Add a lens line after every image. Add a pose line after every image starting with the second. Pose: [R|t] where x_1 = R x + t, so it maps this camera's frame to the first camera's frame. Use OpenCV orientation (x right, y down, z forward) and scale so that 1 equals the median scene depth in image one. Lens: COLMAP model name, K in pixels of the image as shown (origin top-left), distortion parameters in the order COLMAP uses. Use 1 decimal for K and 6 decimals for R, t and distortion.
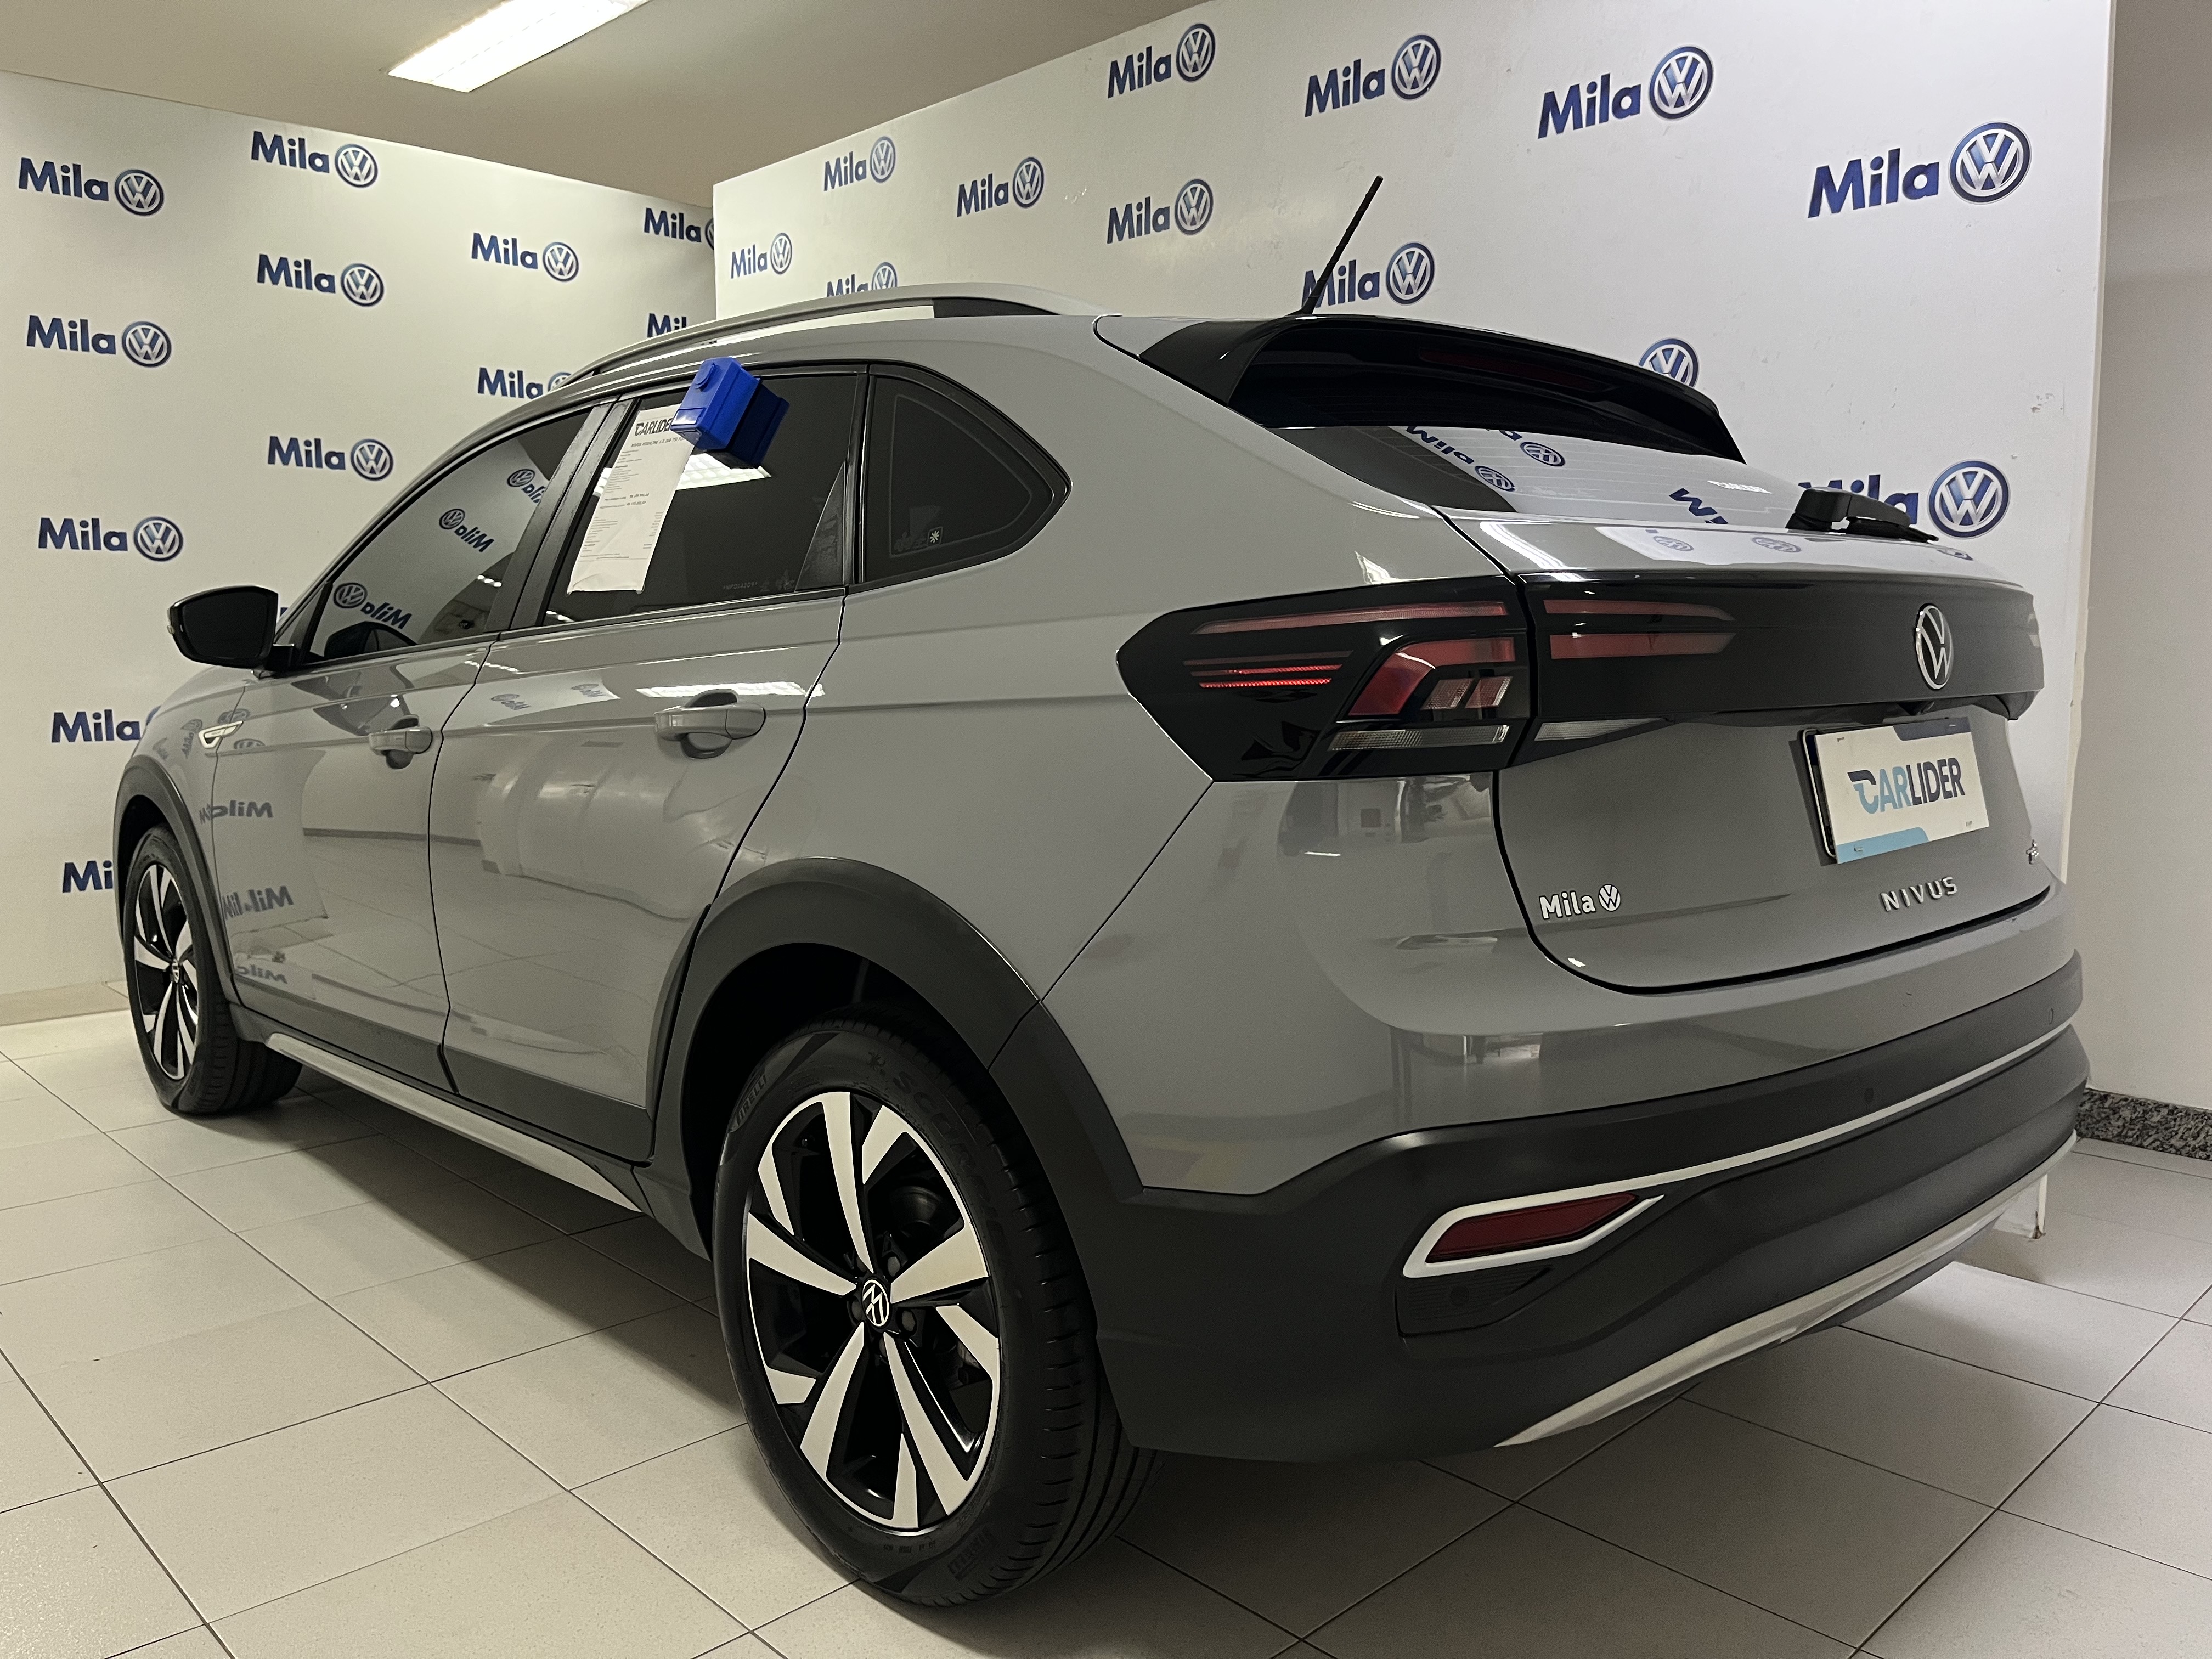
lens RADIAL K [[1690.1, 0, 1106.0], [0, 1690.1, 829.5], [0, 0, 1]] dist [0.051948, -0.083261]
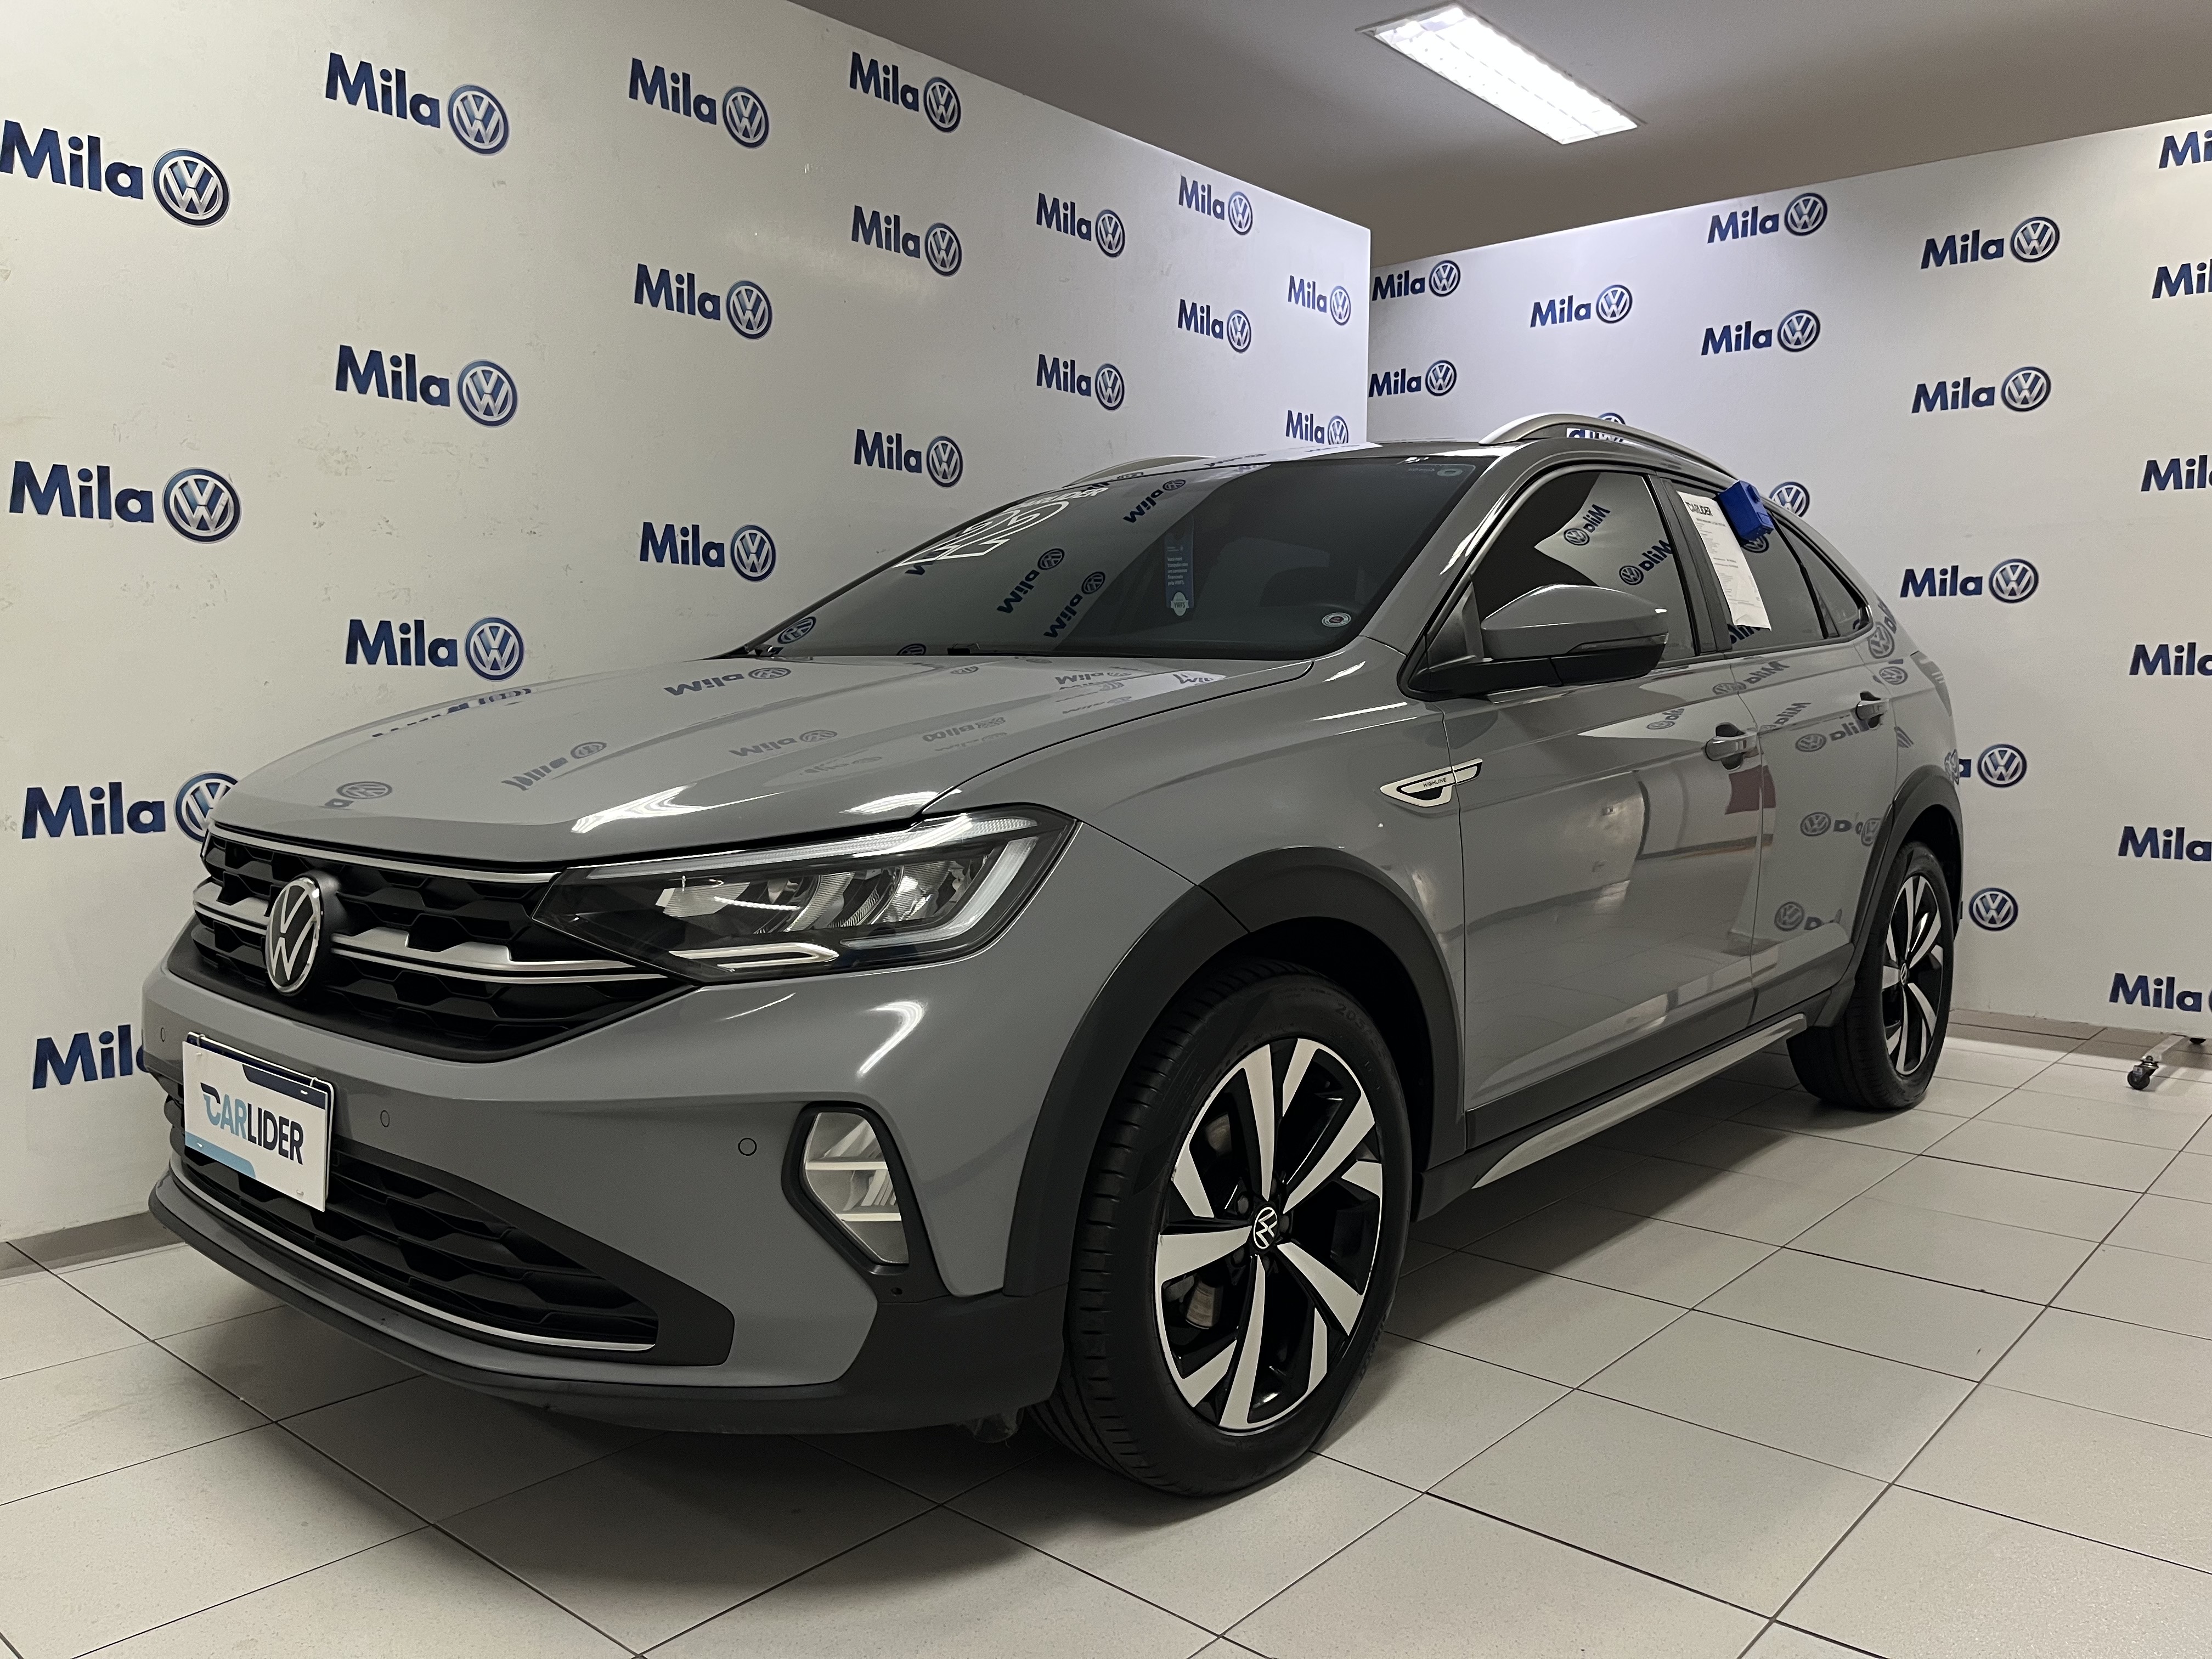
lens RADIAL K [[1691.1, 0, 1127.5], [0, 1691.1, 834.9], [0, 0, 1]] dist [0.051851, -0.087940]
pose [[-0.109526, -0.082169, 0.990582, -1.208449], [0.098283, 0.990798, 0.093054, -0.088362], [-0.989113, 0.107550, -0.100443, 1.180358]]
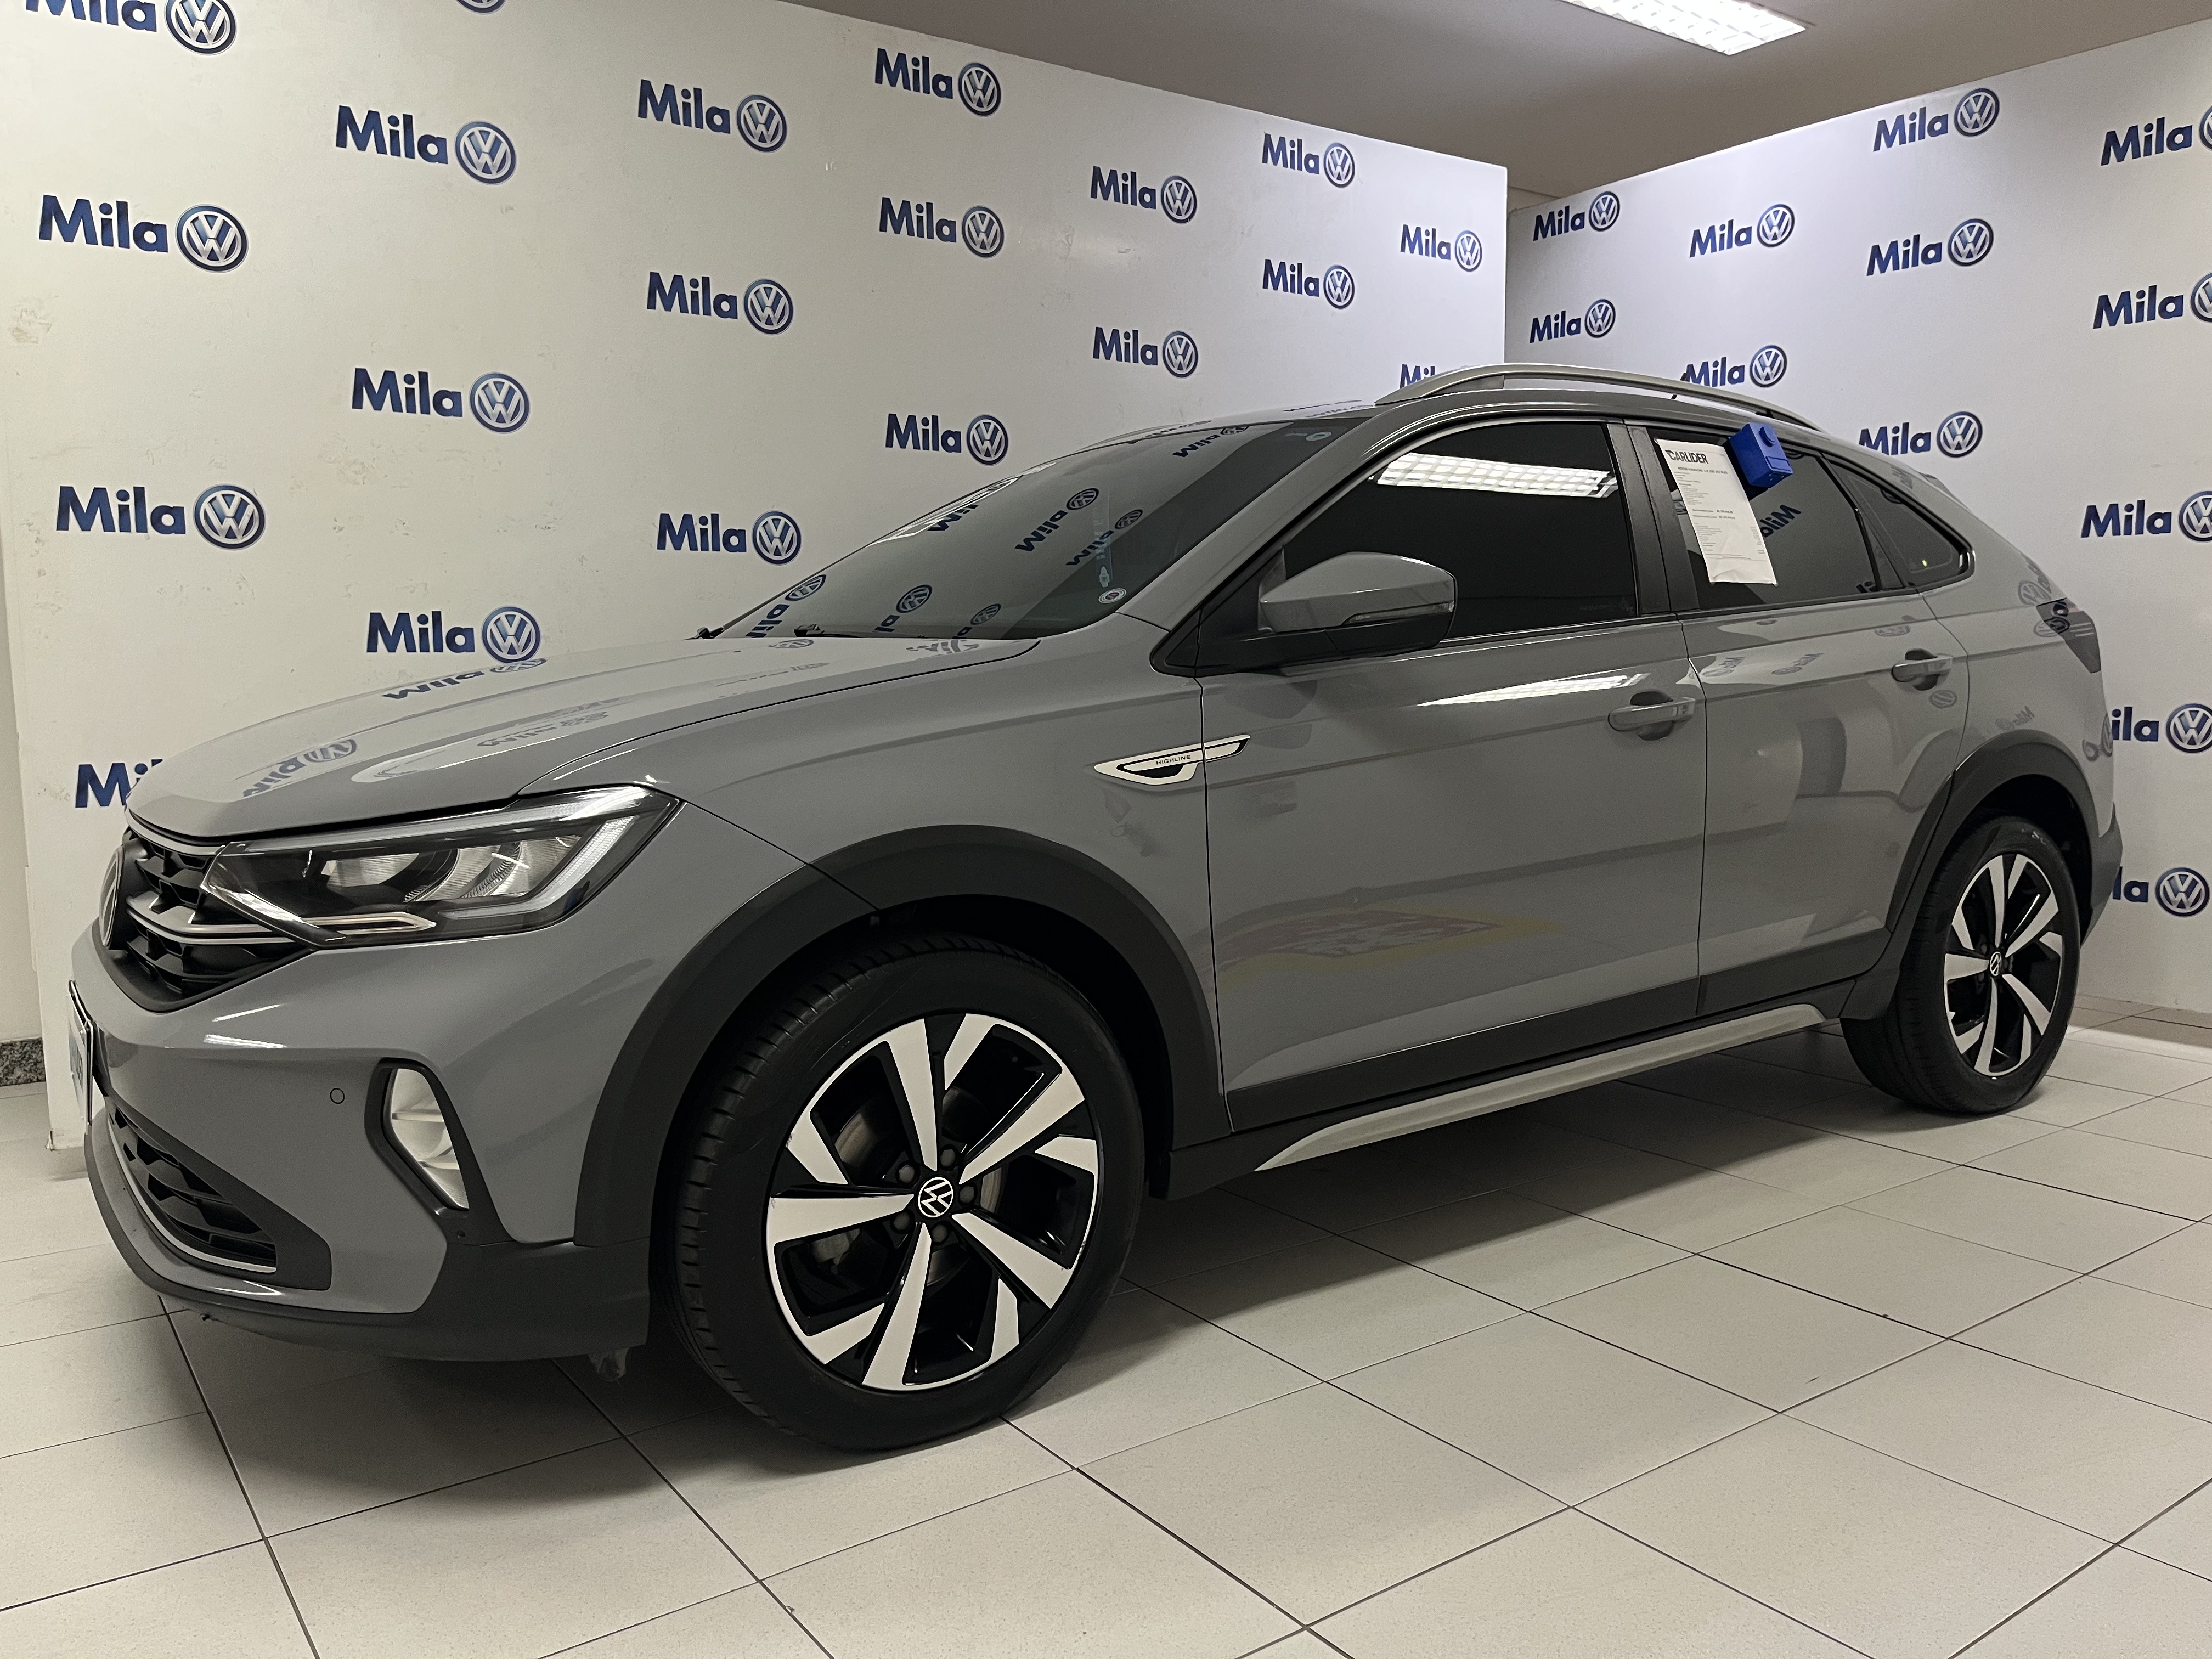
lens RADIAL K [[1690.1, 0, 1106.0], [0, 1690.1, 829.5], [0, 0, 1]] dist [0.051948, -0.083261]
pose [[0.134176, -0.102096, 0.985684, -1.218271], [0.115159, 0.989546, 0.086820, -0.050496], [-0.984243, 0.101861, 0.144531, 0.703932]]
